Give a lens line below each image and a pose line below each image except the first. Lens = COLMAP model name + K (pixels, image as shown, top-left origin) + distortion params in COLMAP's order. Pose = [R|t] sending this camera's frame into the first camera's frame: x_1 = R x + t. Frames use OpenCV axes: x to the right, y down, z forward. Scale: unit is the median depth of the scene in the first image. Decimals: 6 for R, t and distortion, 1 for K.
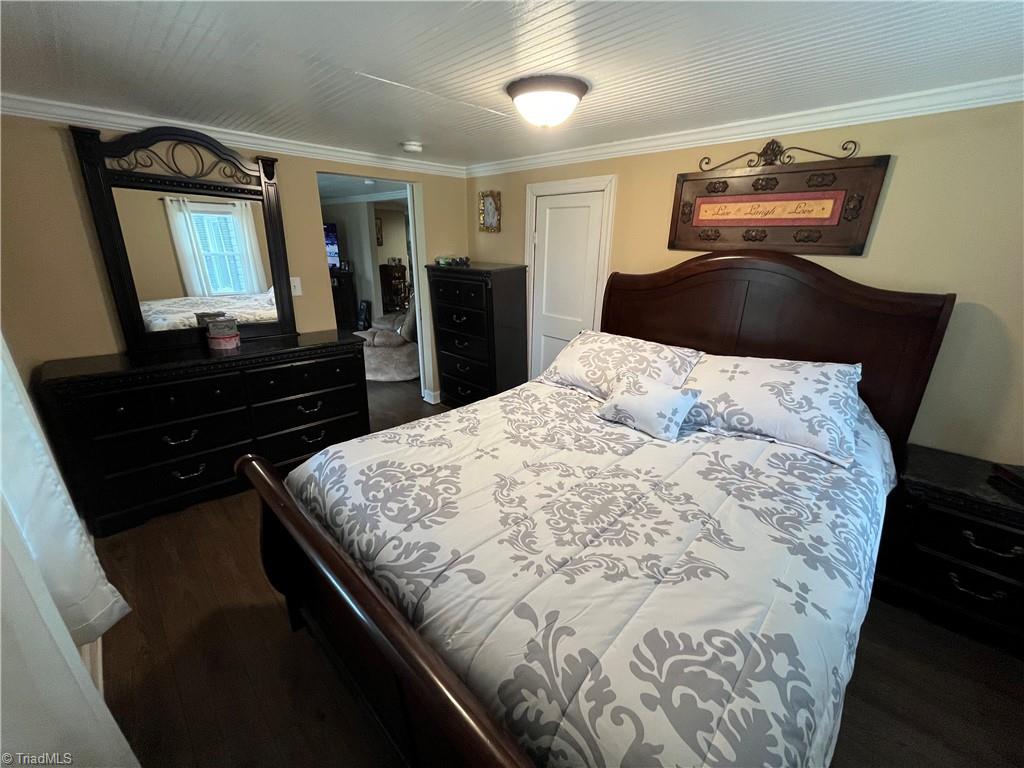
lens RADIAL K [[414.7, 0, 510.2], [0, 414.7, 389.2], [0, 0, 1]] dist [0.002229, 0.000187]
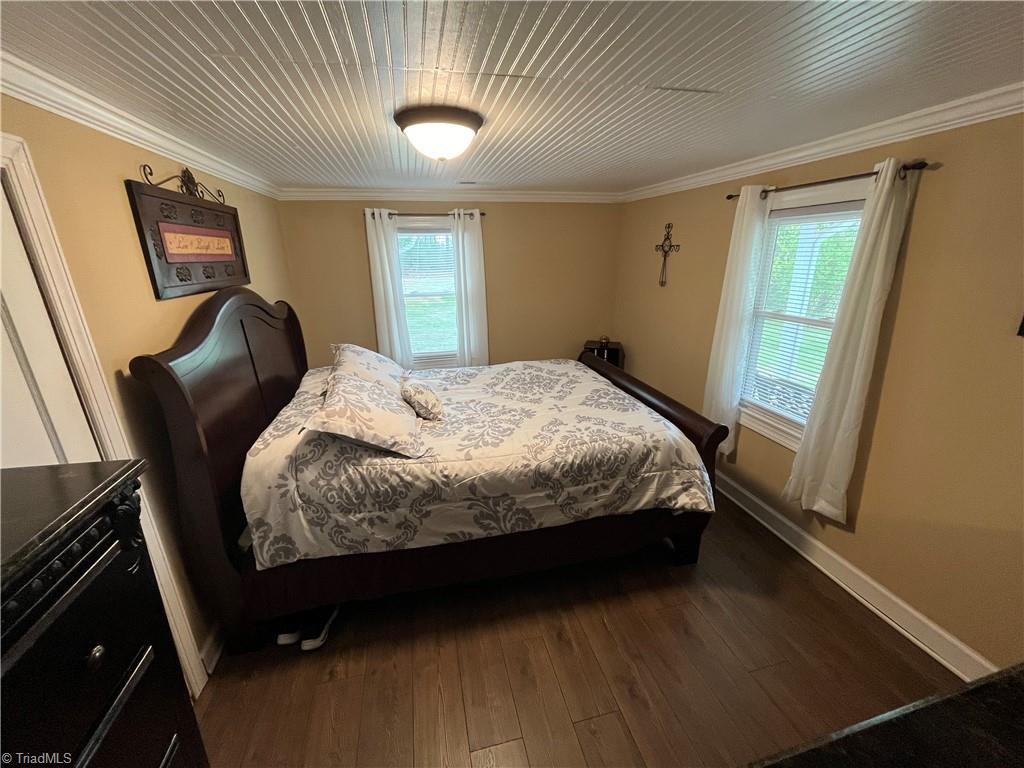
lens RADIAL K [[414.7, 0, 513.1], [0, 414.7, 384.4], [0, 0, 1]] dist [0.002229, 0.000187]
pose [[-0.857000, -0.153200, 0.492017, -0.710196], [0.182378, 0.802821, 0.567642, -0.883373], [-0.481965, 0.576202, -0.660077, 2.214996]]
